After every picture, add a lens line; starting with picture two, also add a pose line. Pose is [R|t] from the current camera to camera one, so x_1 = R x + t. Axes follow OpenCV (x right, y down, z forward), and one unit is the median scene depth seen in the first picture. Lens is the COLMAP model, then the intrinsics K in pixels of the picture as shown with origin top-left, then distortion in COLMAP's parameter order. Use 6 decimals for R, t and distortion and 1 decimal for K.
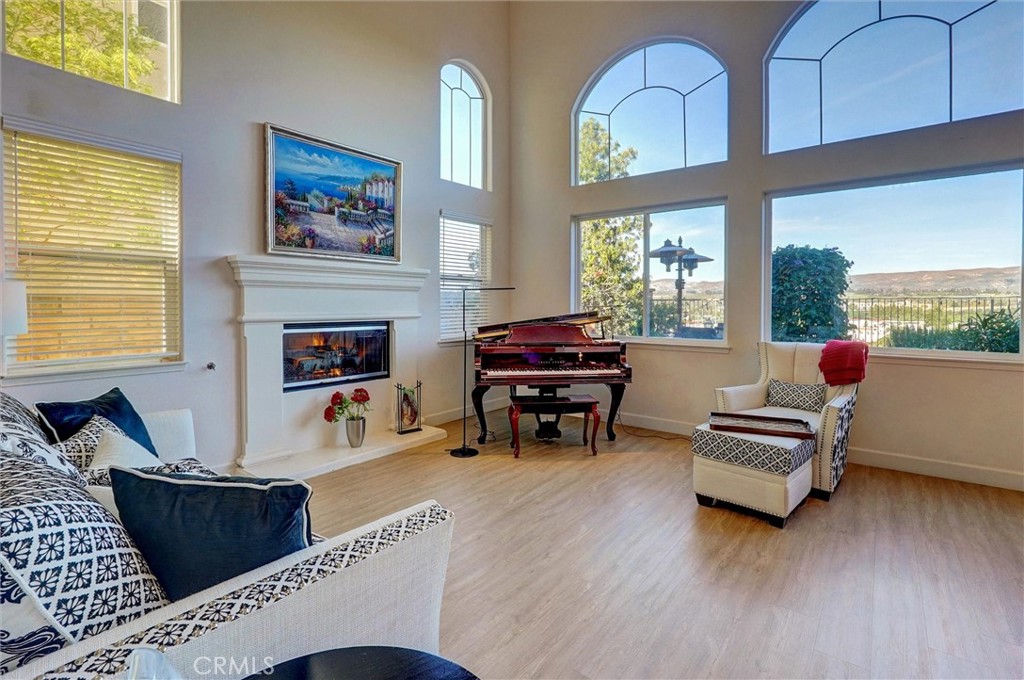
lens RADIAL K [[478.8, 0, 522.4], [0, 478.8, 302.6], [0, 0, 1]] dist [-0.005382, 0.003145]
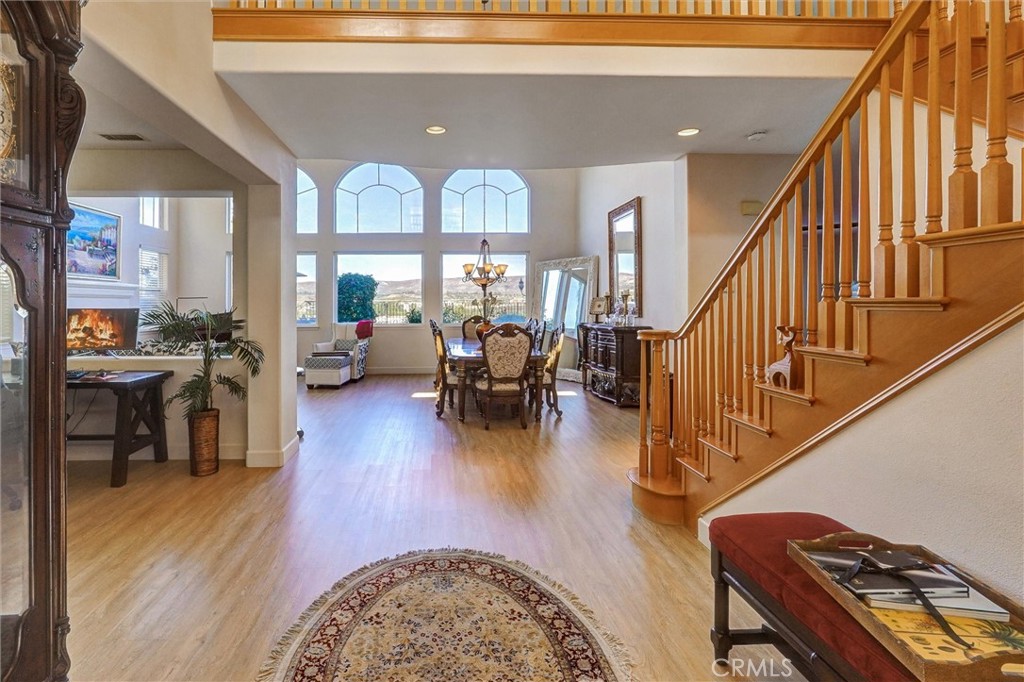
lens RADIAL K [[478.8, 0, 445.0], [0, 478.8, 304.8], [0, 0, 1]] dist [-0.005382, 0.003145]
pose [[0.773749, -0.003502, 0.633483, -0.450696], [0.001381, 0.999992, 0.003841, -0.008292], [-0.633491, -0.002097, 0.773747, -0.936183]]
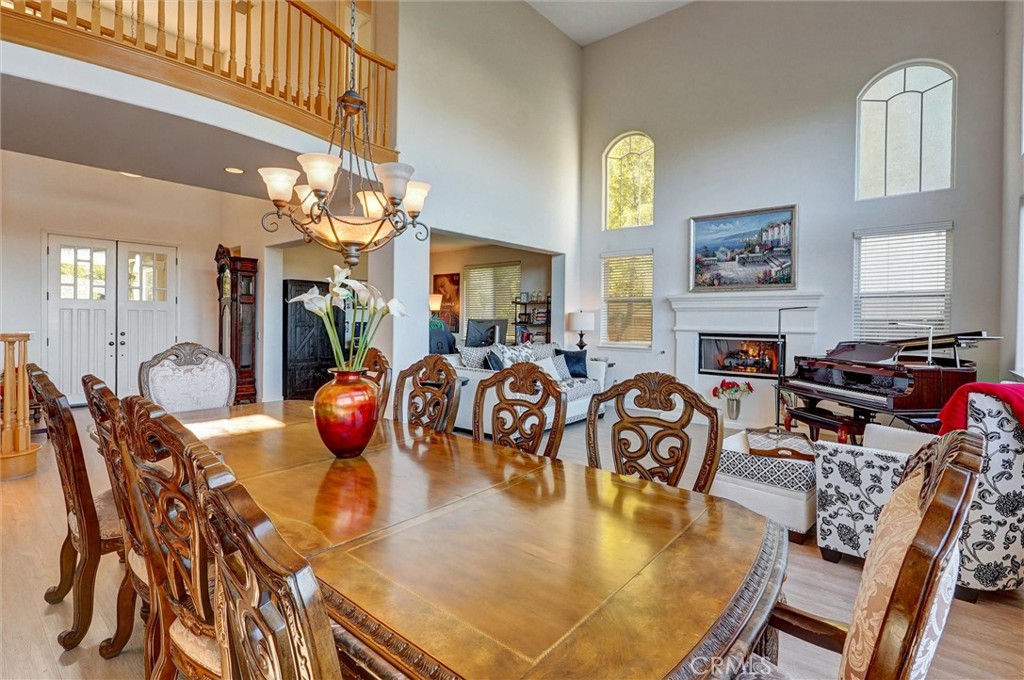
lens RADIAL K [[478.8, 0, 508.7], [0, 478.8, 320.7], [0, 0, 1]] dist [-0.005382, 0.003145]
pose [[-0.043716, 0.004236, -0.999035, 1.049662], [-0.005319, 0.999976, 0.004473, -0.001693], [0.999030, 0.005509, -0.043693, 0.347069]]
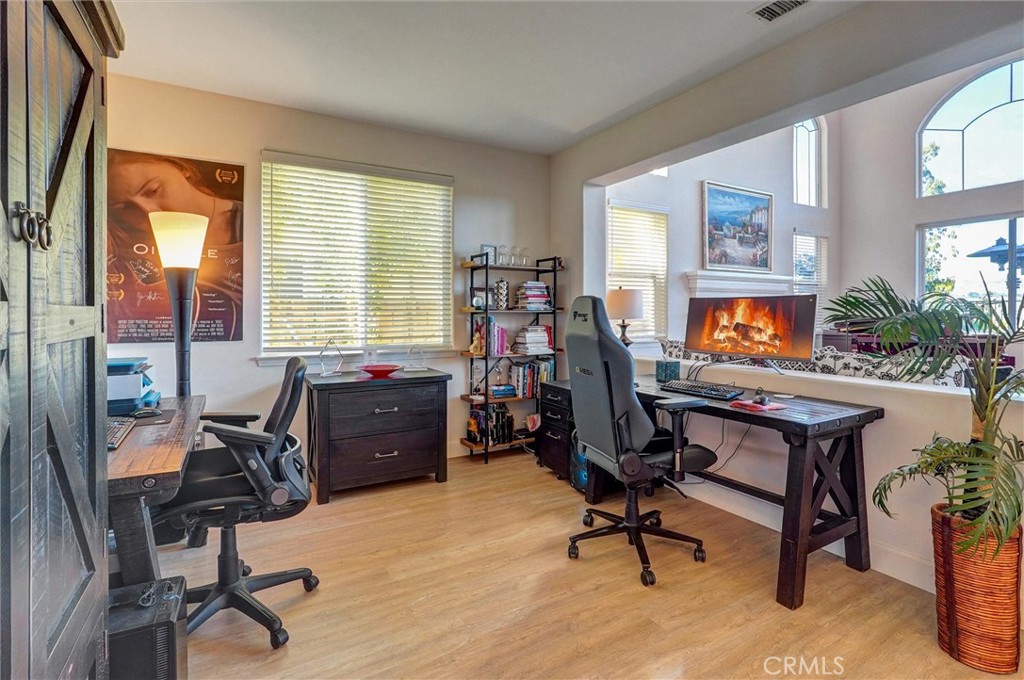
lens RADIAL K [[478.8, 0, 518.7], [0, 478.8, 315.0], [0, 0, 1]] dist [-0.005382, 0.003145]
pose [[0.928624, -0.004022, -0.371000, -0.438152], [0.007226, 0.999948, 0.007248, 0.019198], [0.370952, -0.009412, 0.928604, -0.481979]]
